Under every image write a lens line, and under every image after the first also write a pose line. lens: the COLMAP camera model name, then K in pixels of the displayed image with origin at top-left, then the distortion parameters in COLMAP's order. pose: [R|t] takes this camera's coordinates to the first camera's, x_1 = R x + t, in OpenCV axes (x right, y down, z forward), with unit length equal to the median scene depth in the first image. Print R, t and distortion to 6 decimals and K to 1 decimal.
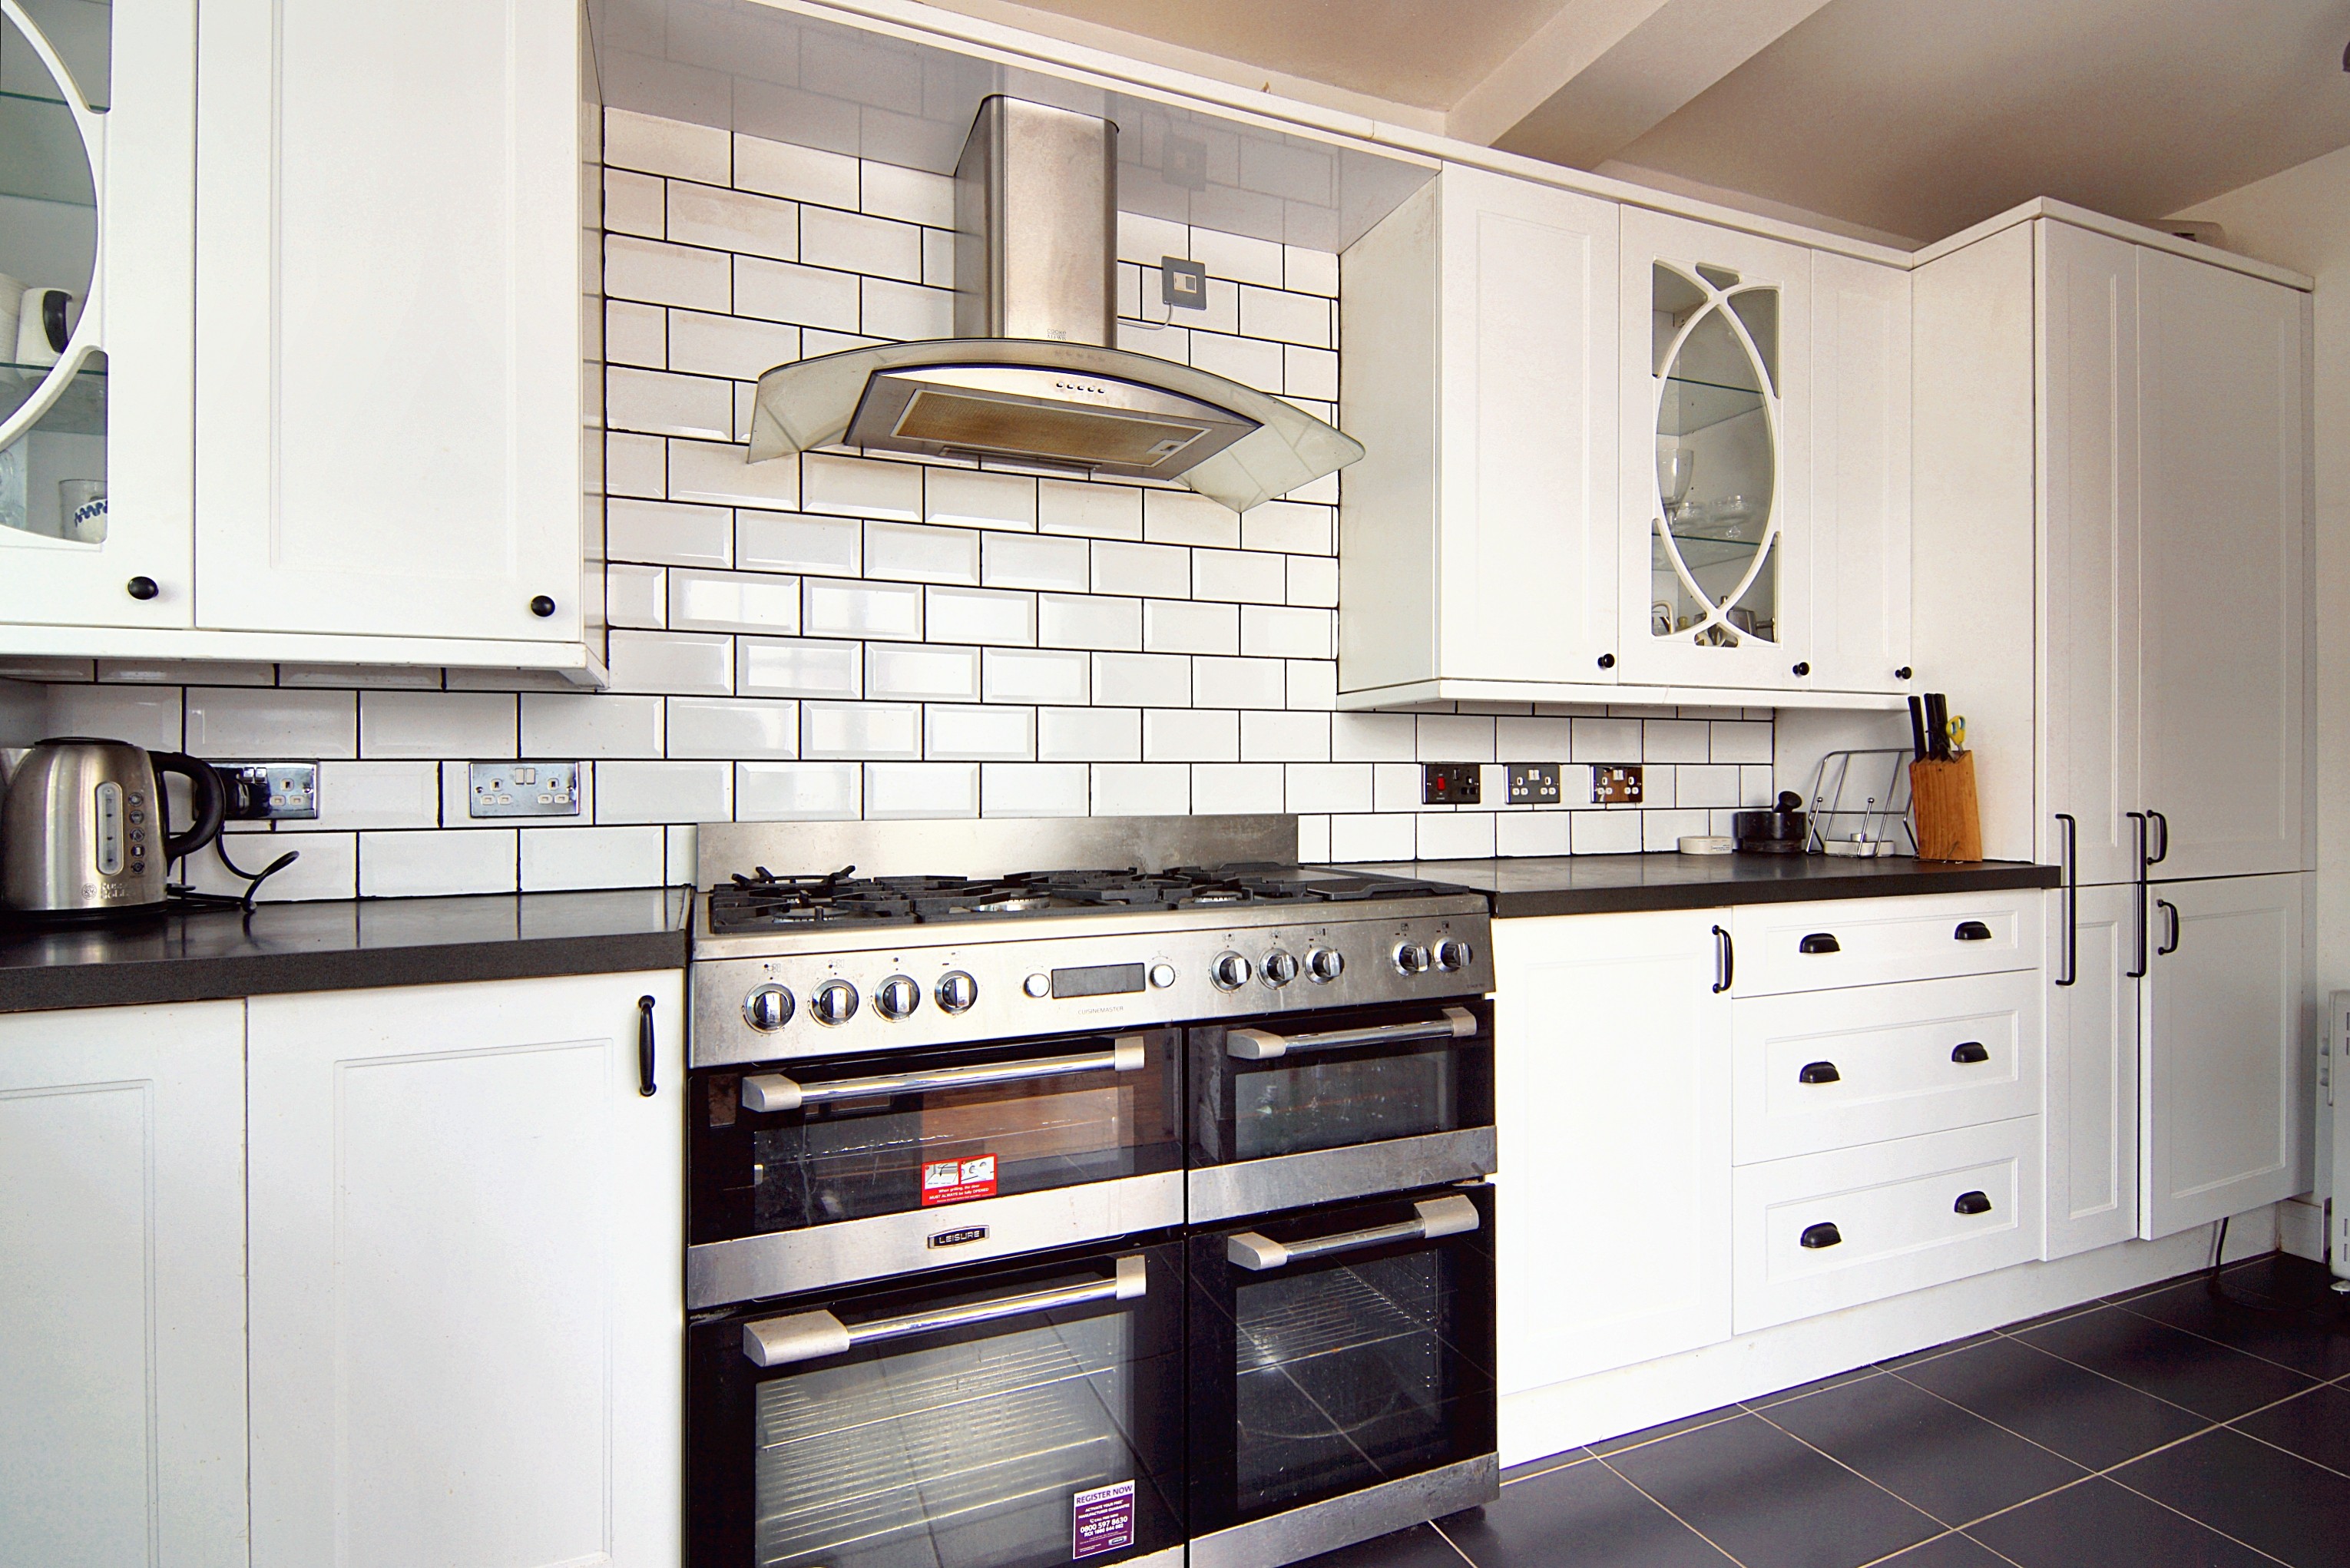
lens RADIAL K [[1129.6, 0, 1167.6], [0, 1129.6, 794.5], [0, 0, 1]] dist [0.033468, -0.028699]
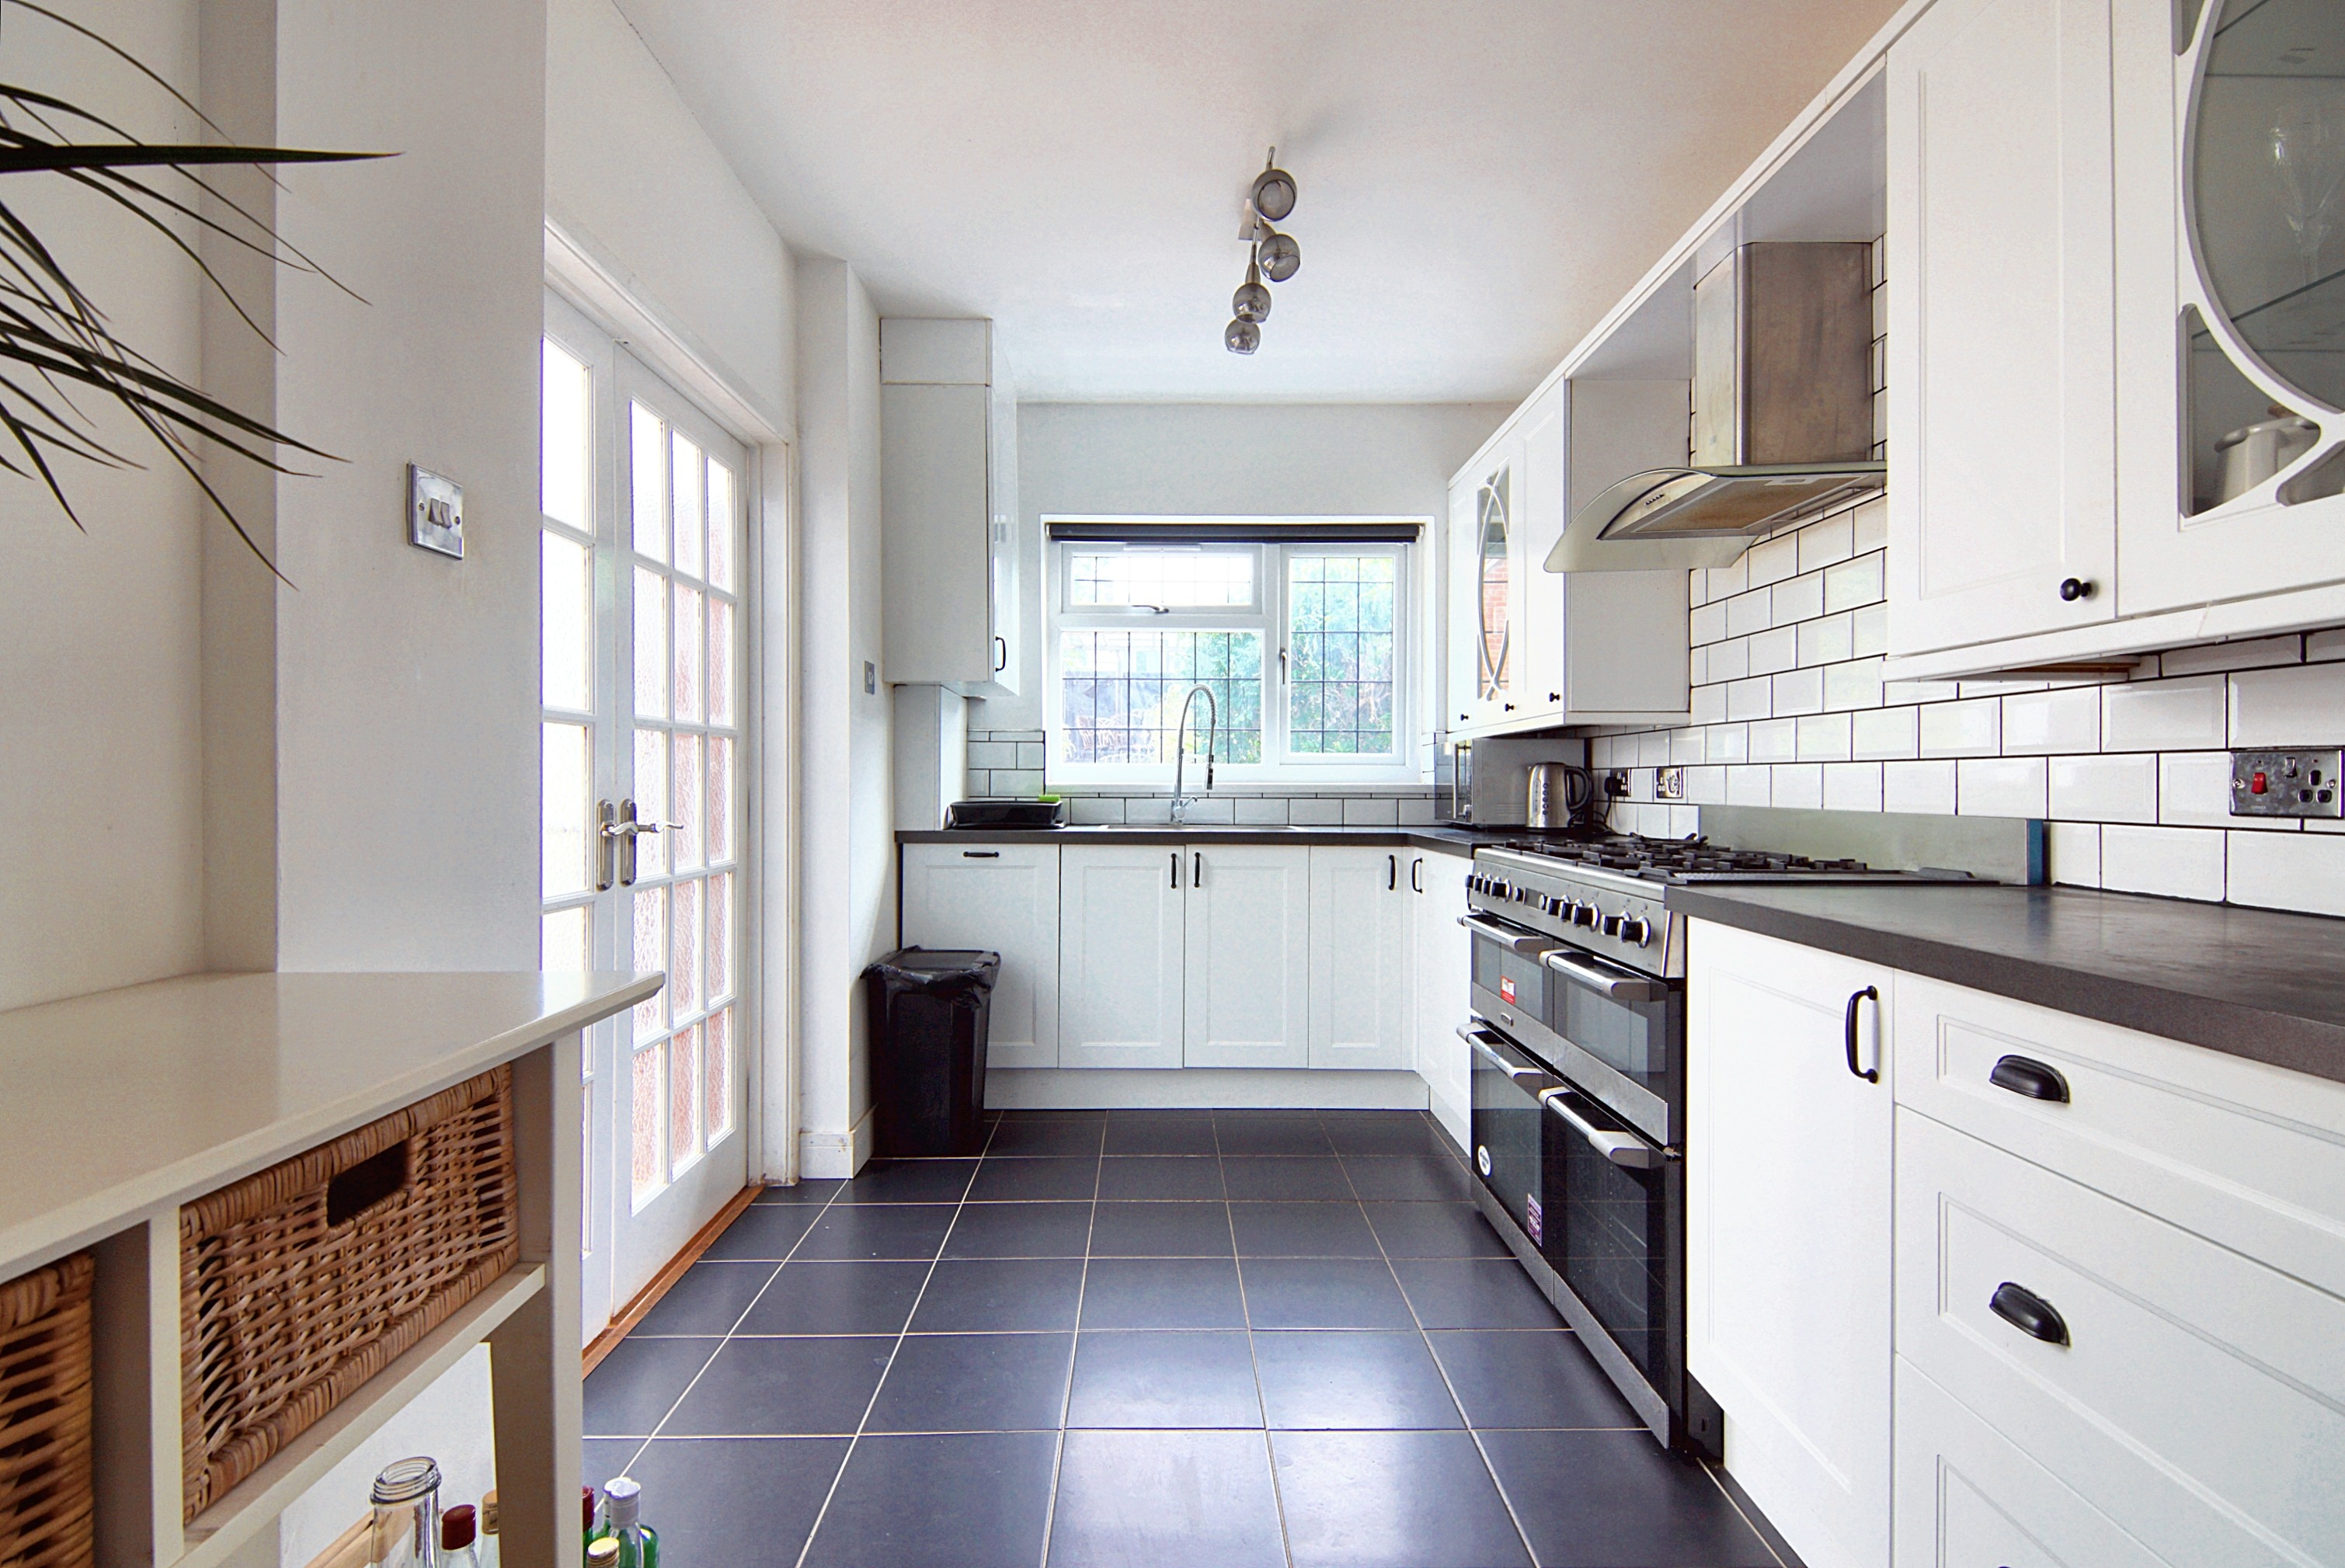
lens RADIAL K [[1127.1, 0, 1165.2], [0, 1127.1, 794.5], [0, 0, 1]] dist [0.033468, -0.028699]
pose [[-0.377626, 0.015245, -0.925833, 1.098602], [-0.008261, 0.999769, 0.019832, -0.011596], [0.925921, 0.015137, -0.377413, 0.728302]]
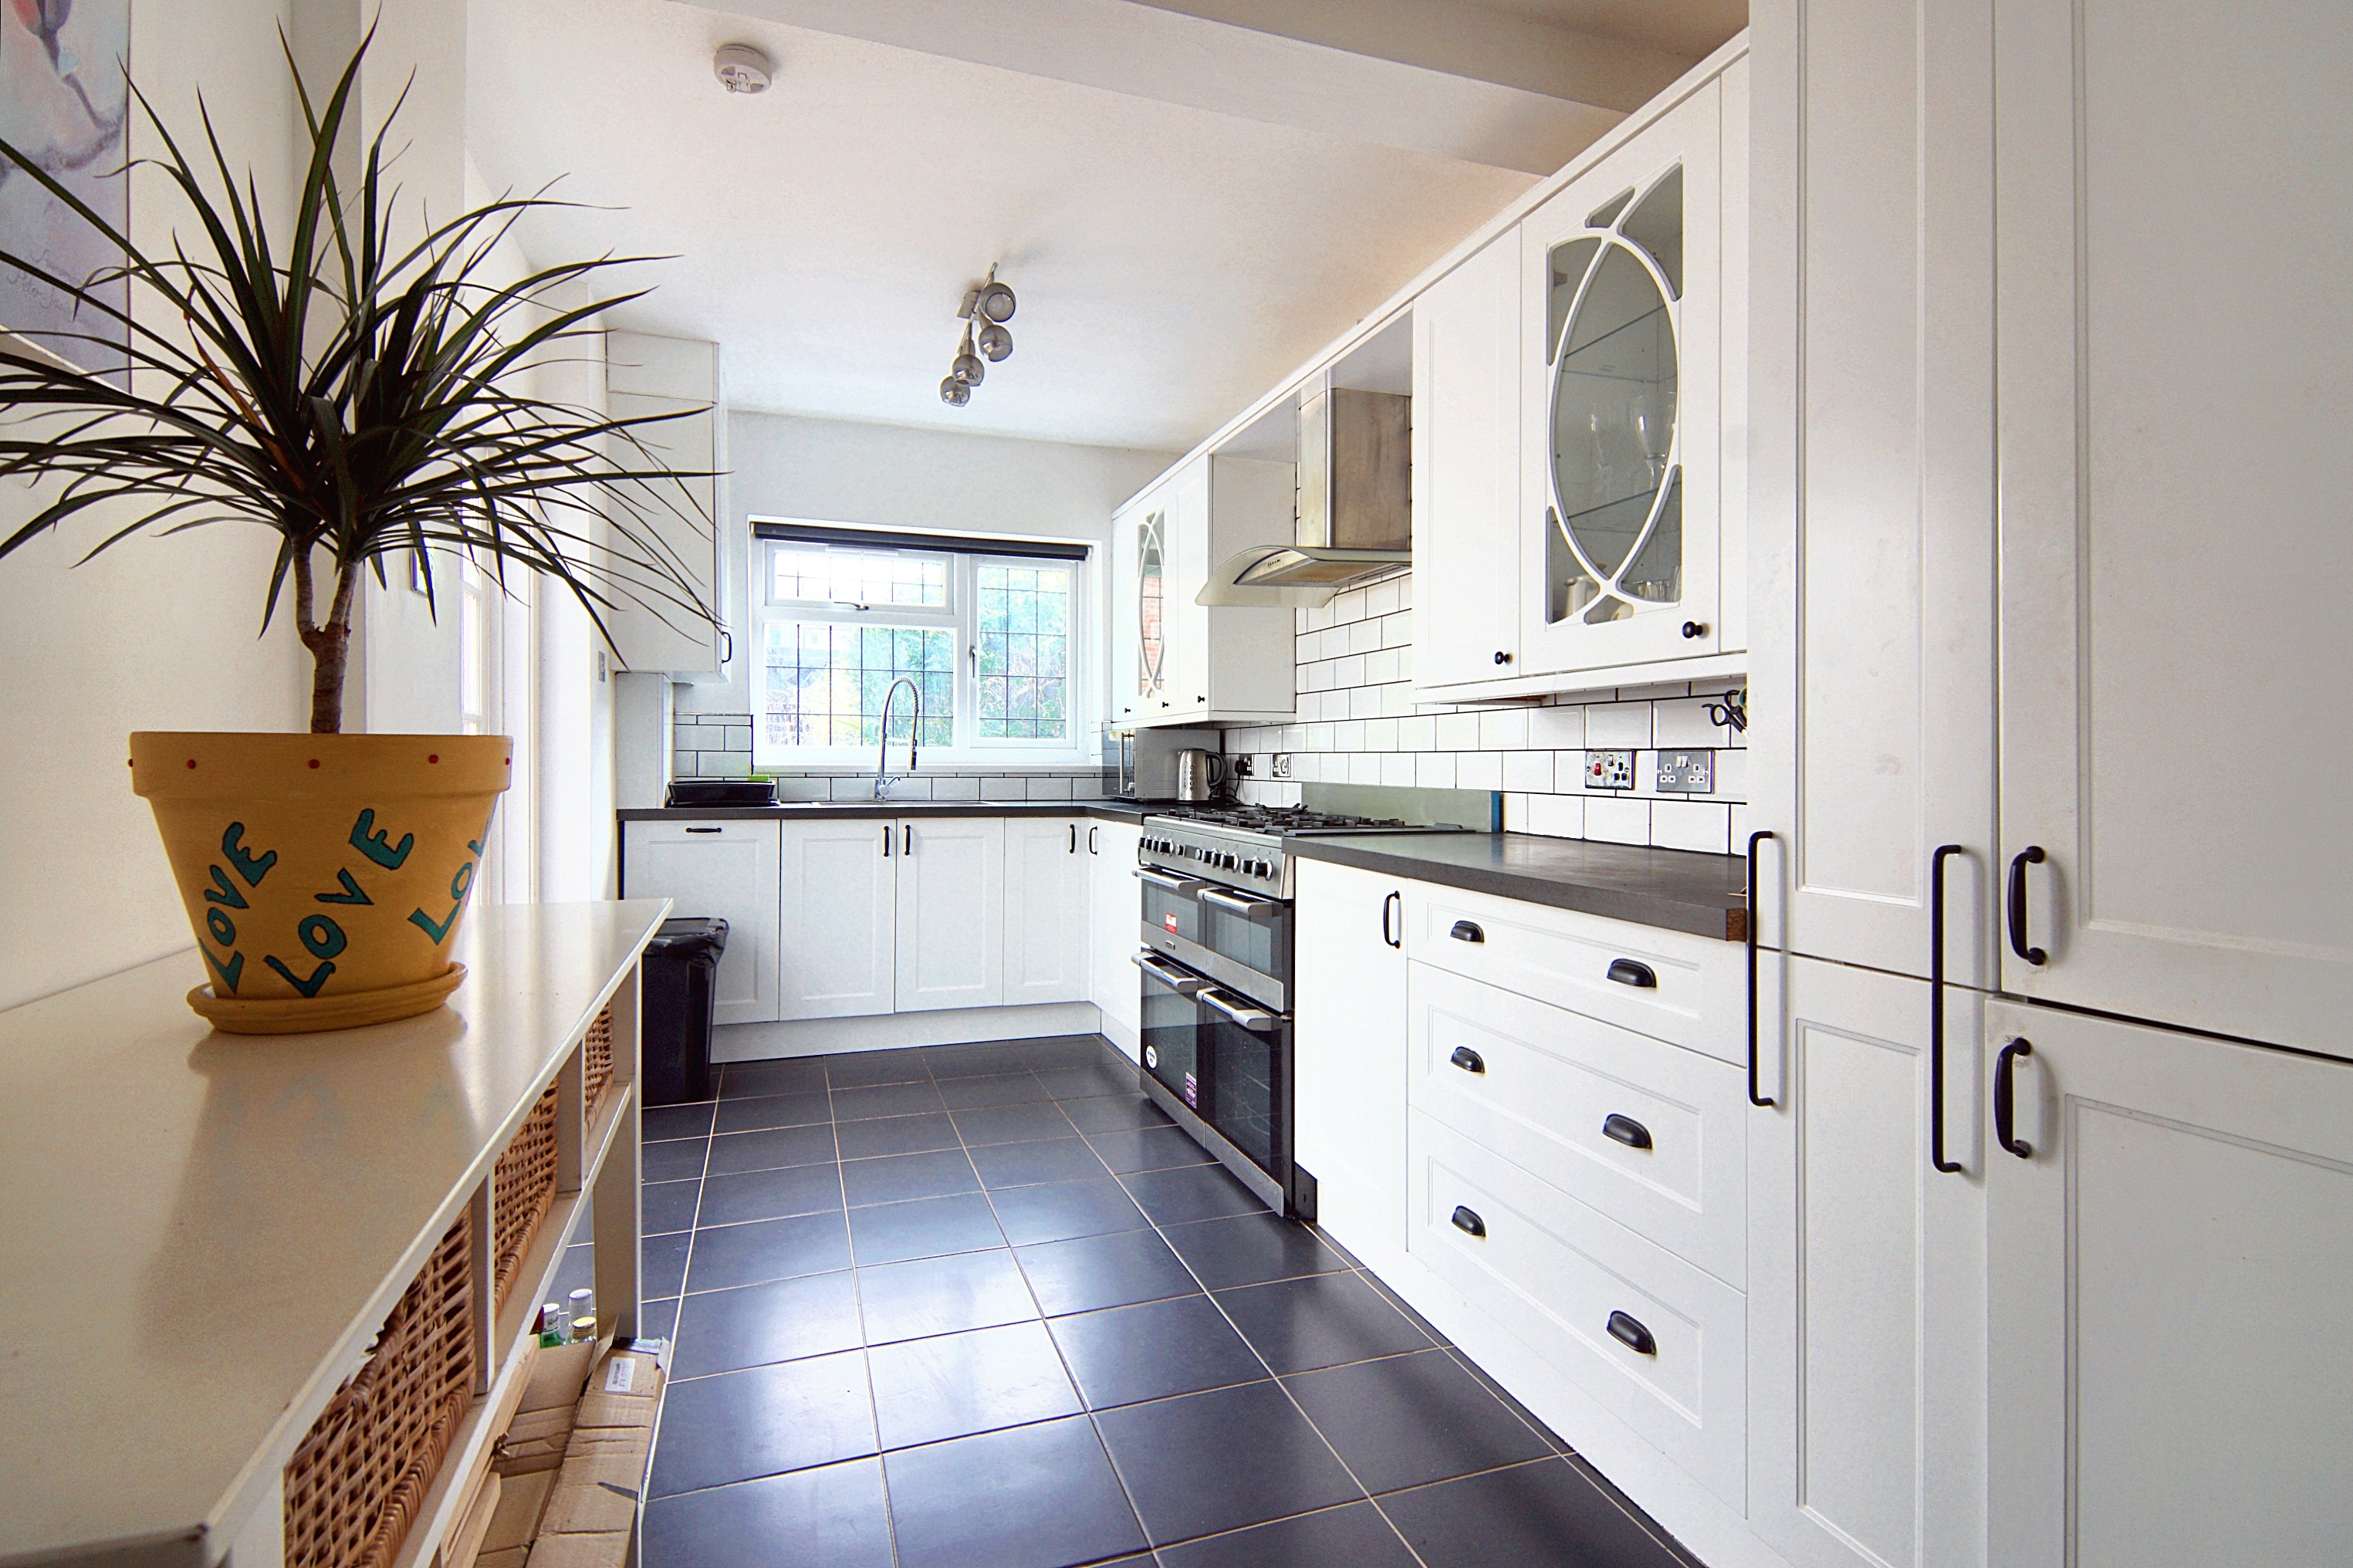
lens RADIAL K [[1131.0, 0, 1169.1], [0, 1131.0, 794.5], [0, 0, 1]] dist [0.033468, -0.028699]
pose [[-0.062002, 0.035997, -0.997427, 1.410514], [-0.013046, 0.999235, 0.036873, -0.021147], [0.997991, 0.015299, -0.061485, 0.707900]]
